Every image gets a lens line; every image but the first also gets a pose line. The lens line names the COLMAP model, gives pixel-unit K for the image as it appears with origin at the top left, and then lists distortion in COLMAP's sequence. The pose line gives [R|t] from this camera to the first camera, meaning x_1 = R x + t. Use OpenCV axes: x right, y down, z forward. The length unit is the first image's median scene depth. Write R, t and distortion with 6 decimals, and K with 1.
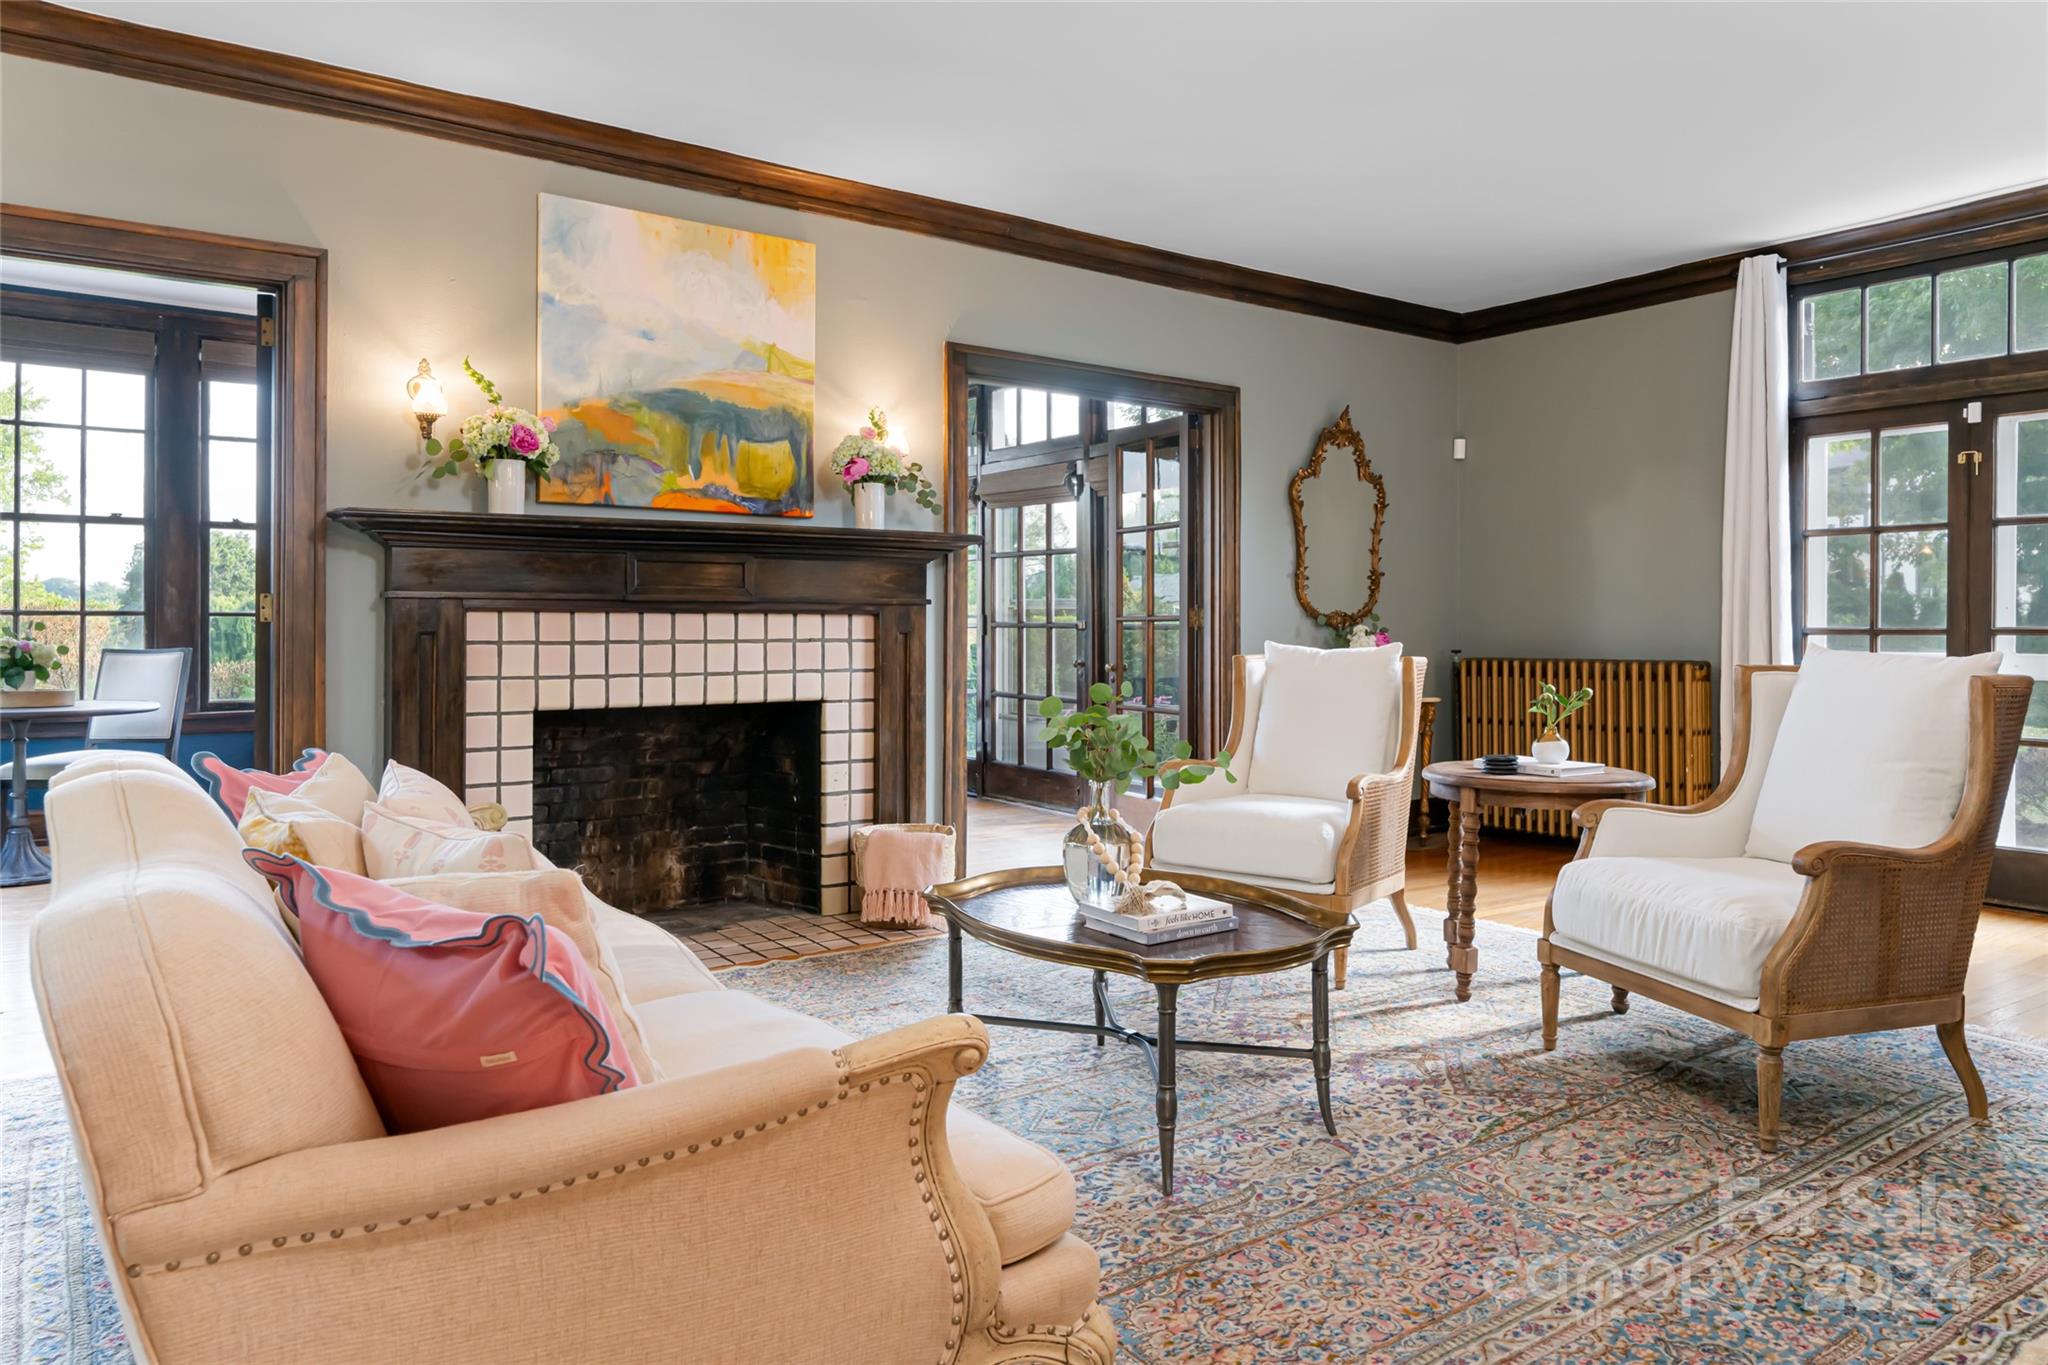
lens RADIAL K [[1283.2, 0, 1020.0], [0, 1283.2, 628.1], [0, 0, 1]] dist [-0.000067, 0.001211]
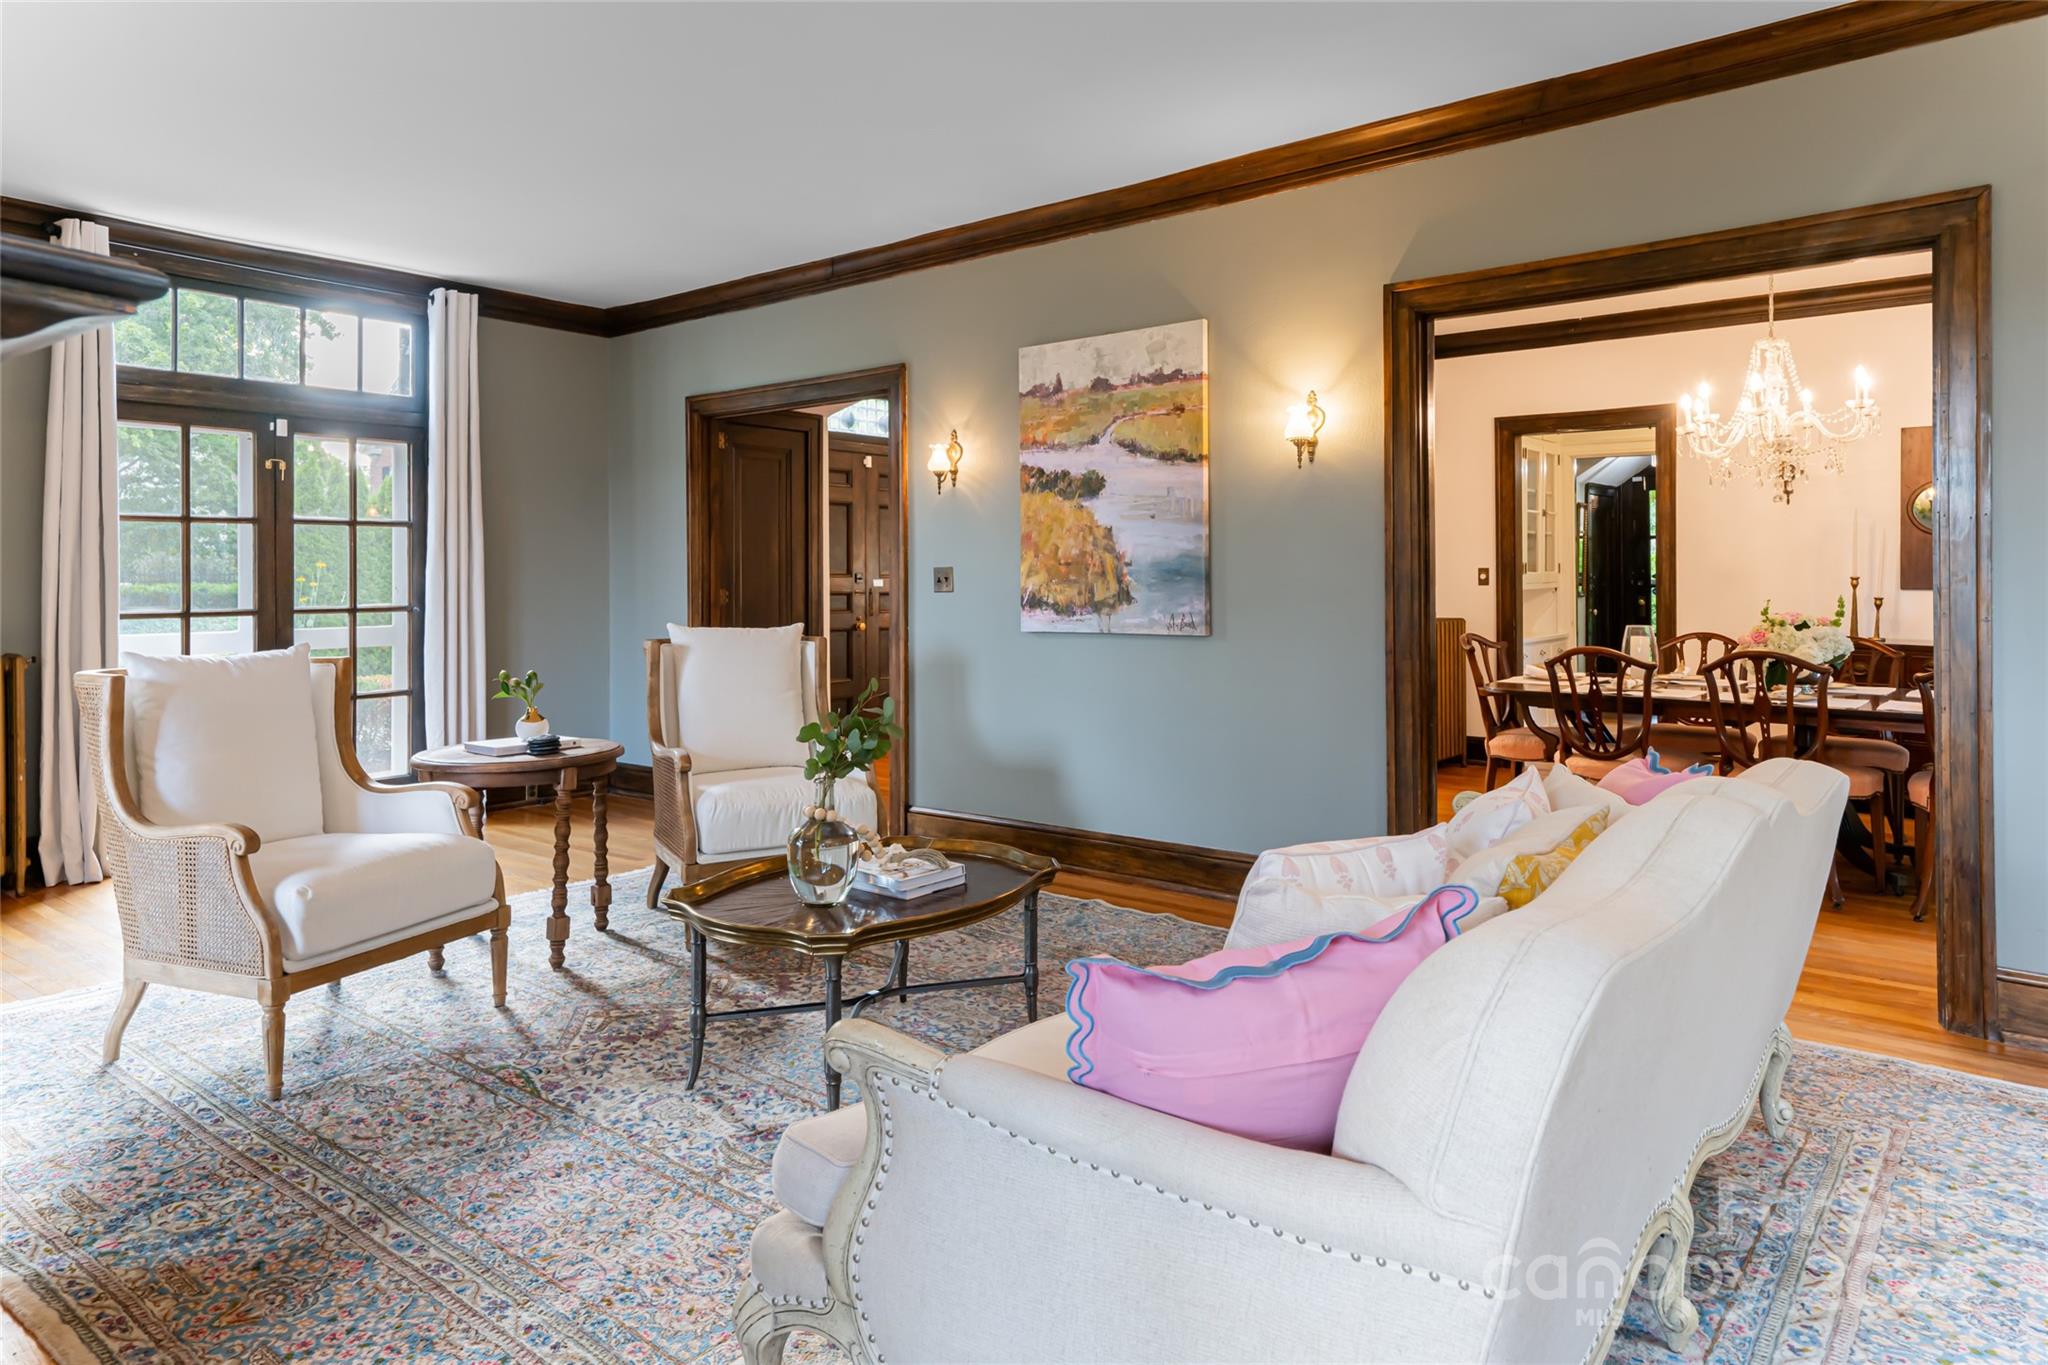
lens RADIAL K [[1283.2, 0, 1009.7], [0, 1283.2, 575.2], [0, 0, 1]] dist [-0.000067, 0.001211]
pose [[-0.263764, 0.002515, 0.964584, -0.609782], [0.009823, 0.999952, 0.000079, -0.026657], [-0.964537, 0.009496, -0.263776, 0.705925]]
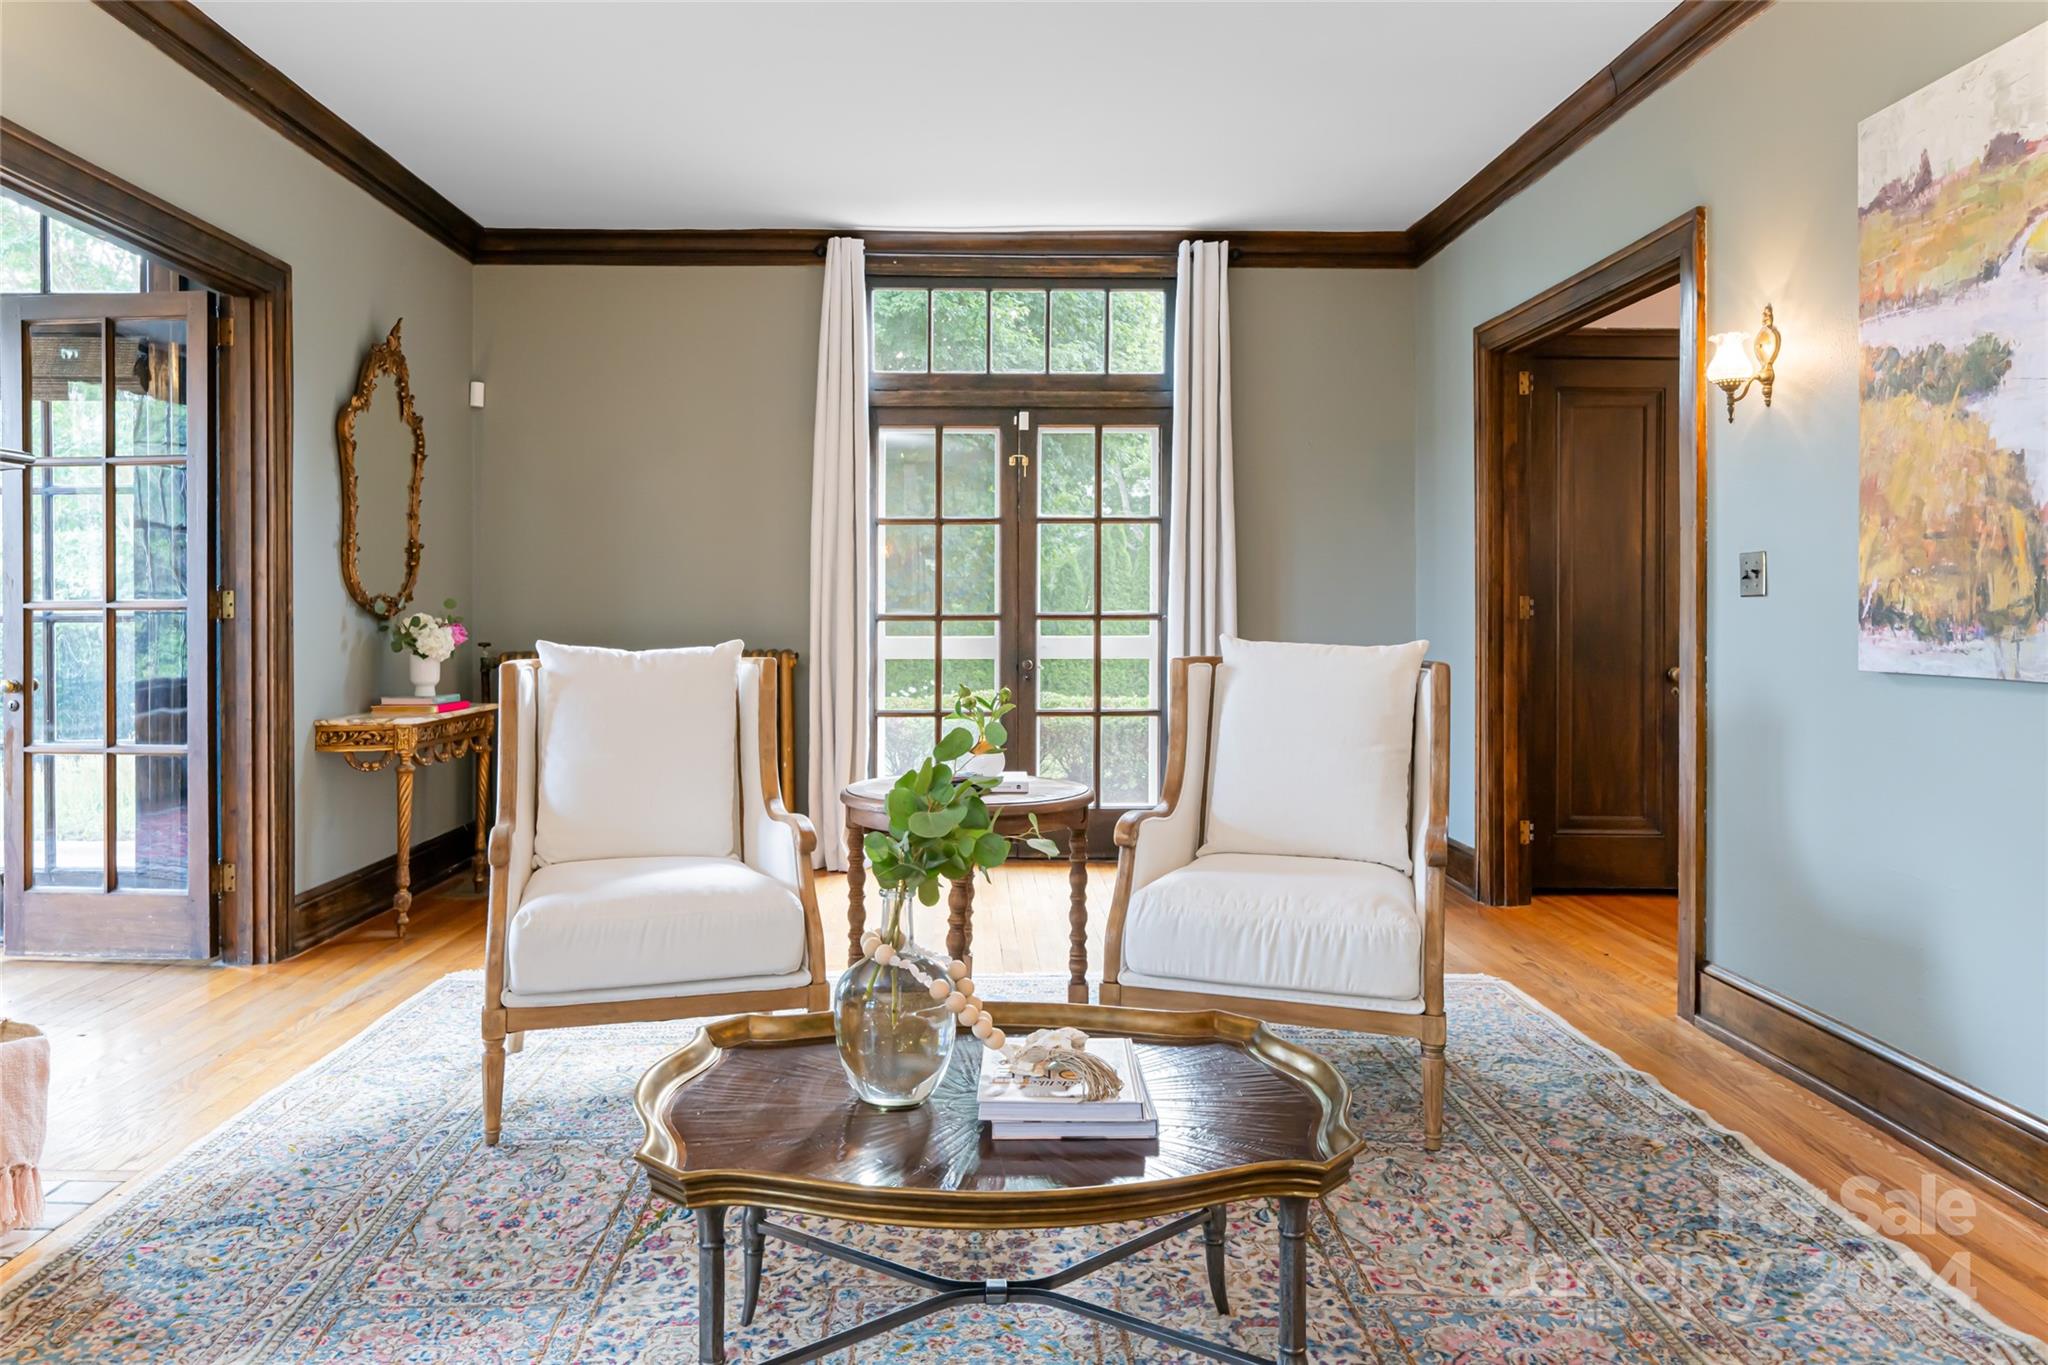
lens RADIAL K [[1377.1, 0, 949.1], [0, 1377.1, 605.5], [0, 0, 1]] dist [-0.002474, -0.000057]
pose [[0.582876, -0.001827, 0.812559, -0.281291], [0.003245, 0.999995, -0.000079, -0.008185], [-0.812554, 0.002683, 0.582879, 0.378159]]
